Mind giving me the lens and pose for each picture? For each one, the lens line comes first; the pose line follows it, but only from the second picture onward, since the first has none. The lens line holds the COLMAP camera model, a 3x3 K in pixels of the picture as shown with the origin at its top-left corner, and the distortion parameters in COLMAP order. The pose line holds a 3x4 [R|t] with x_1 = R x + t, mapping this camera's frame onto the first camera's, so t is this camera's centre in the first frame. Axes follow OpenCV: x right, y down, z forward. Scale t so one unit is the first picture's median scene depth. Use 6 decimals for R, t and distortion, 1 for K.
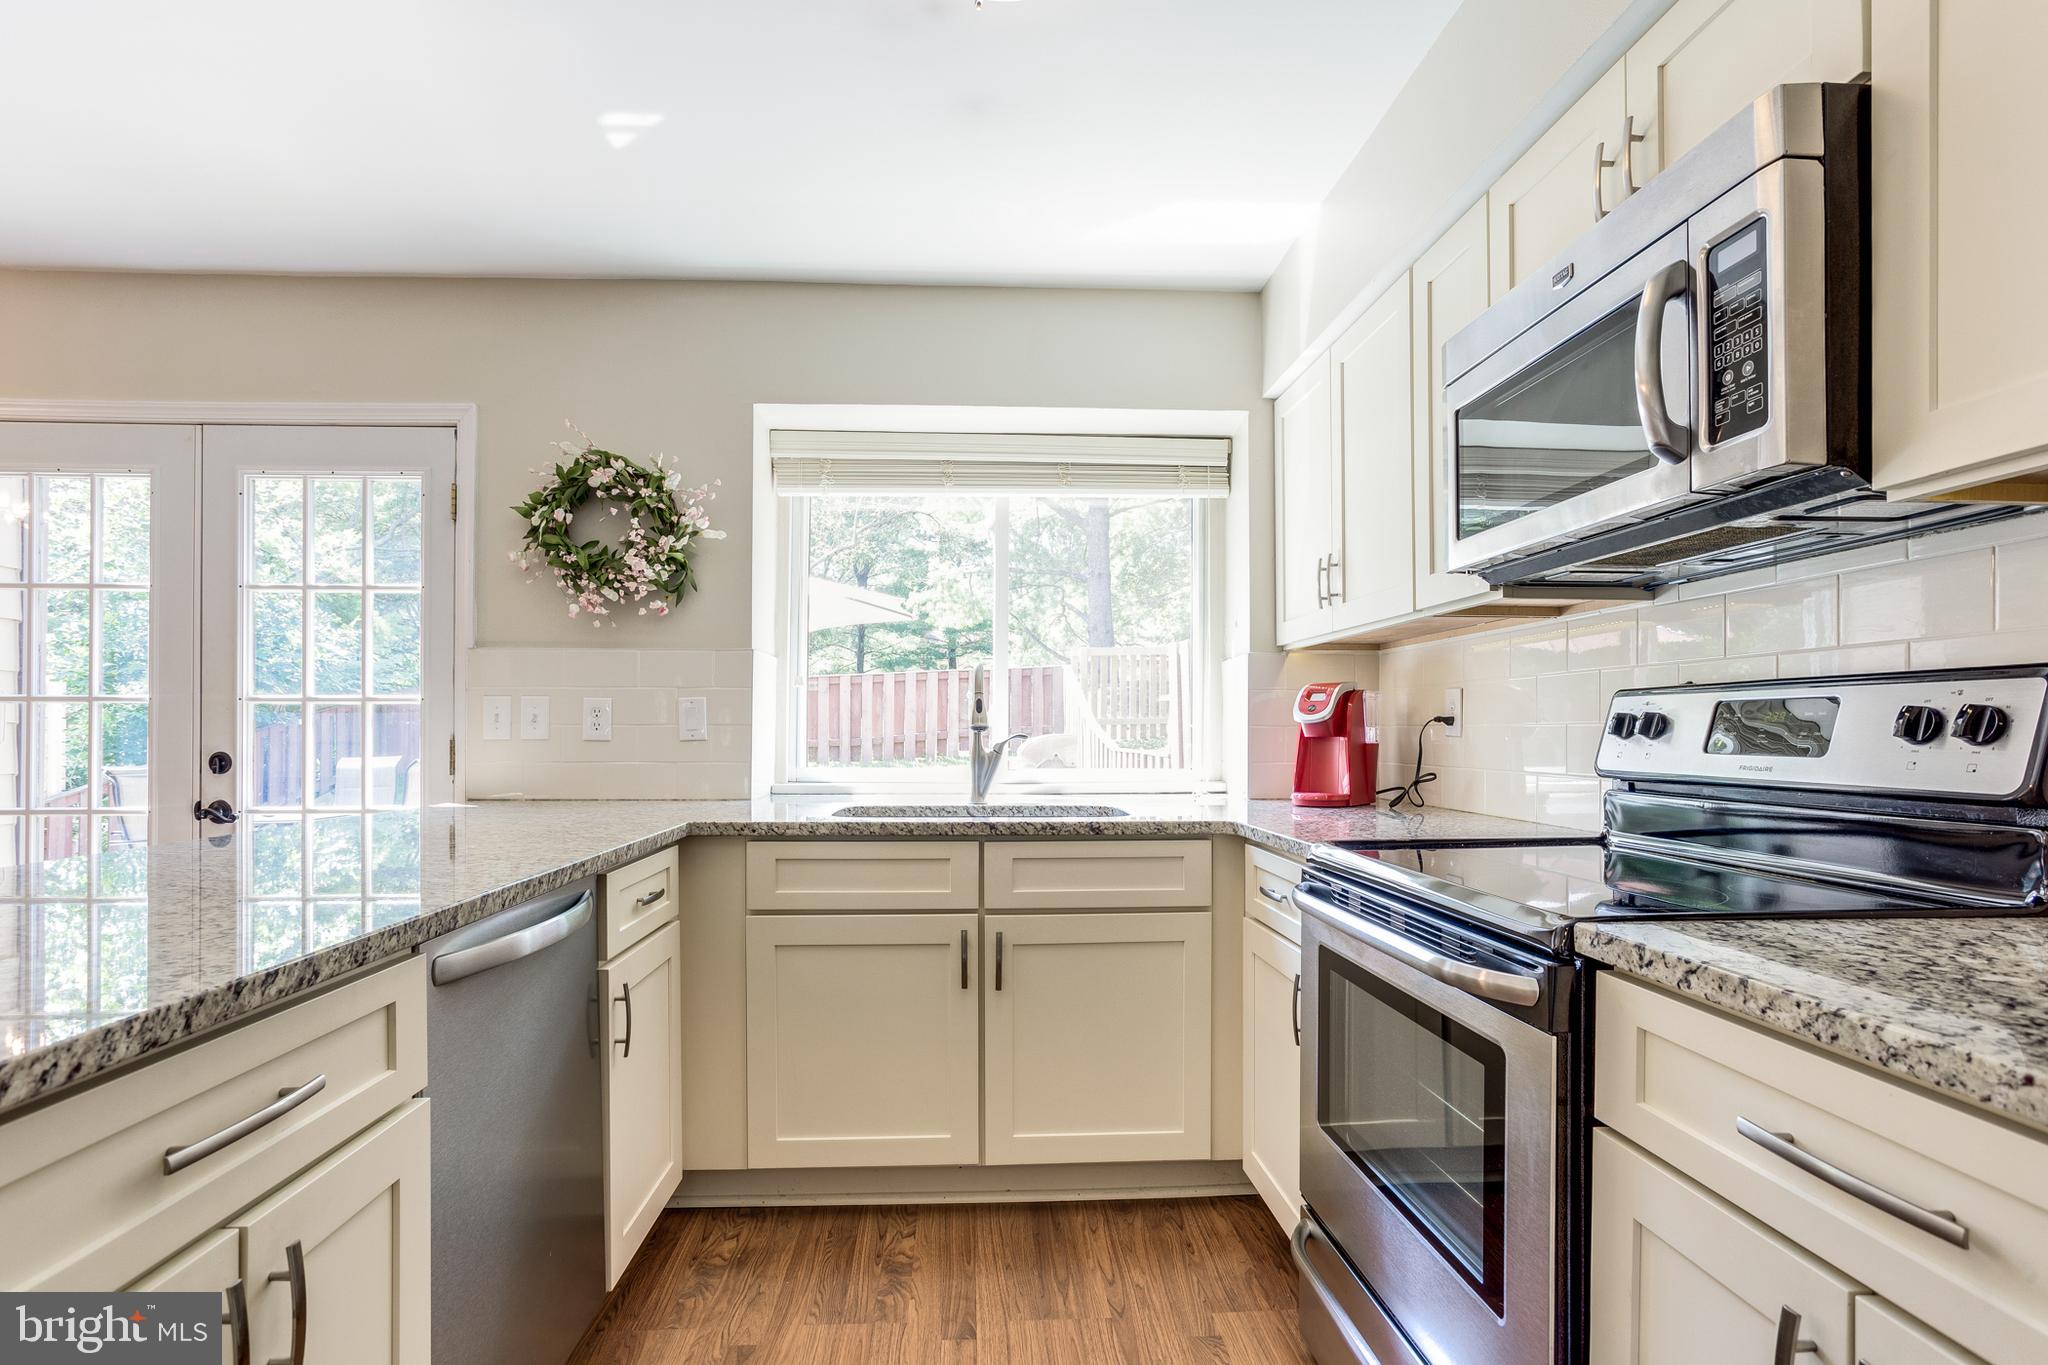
lens RADIAL K [[1019.3, 0, 1011.1], [0, 1019.3, 719.1], [0, 0, 1]] dist [-0.003880, -0.000311]
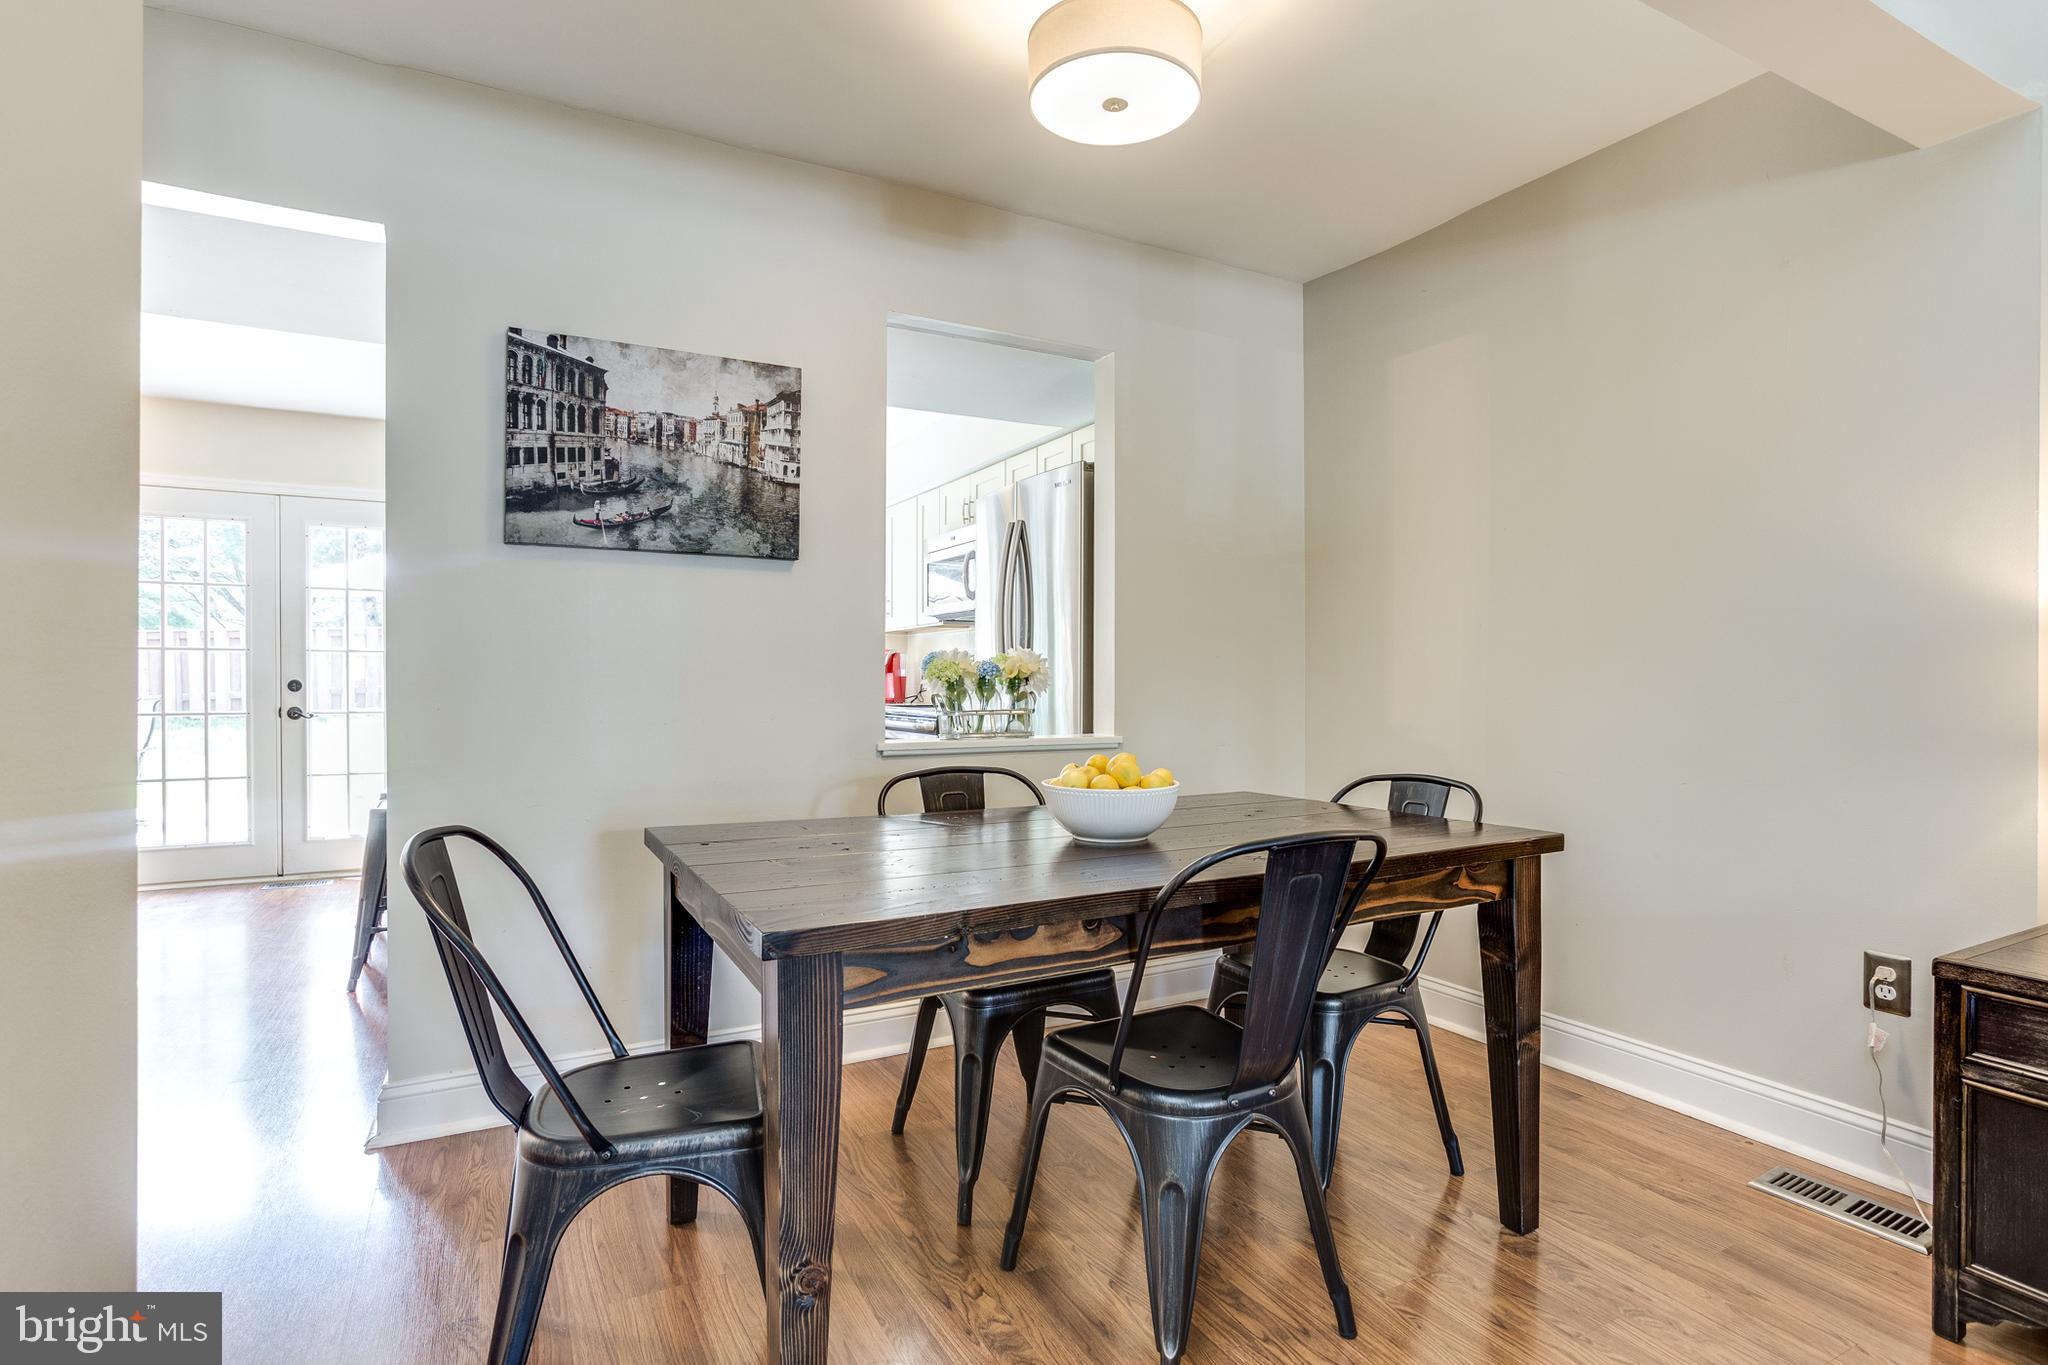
lens RADIAL K [[982.0, 0, 990.0], [0, 982.0, 690.9], [0, 0, 1]] dist [-0.000881, 0.000013]
pose [[0.915797, -0.002878, 0.401632, -0.354342], [-0.007144, 0.999699, 0.023453, 0.002575], [-0.401579, -0.024348, 0.915501, -1.099399]]
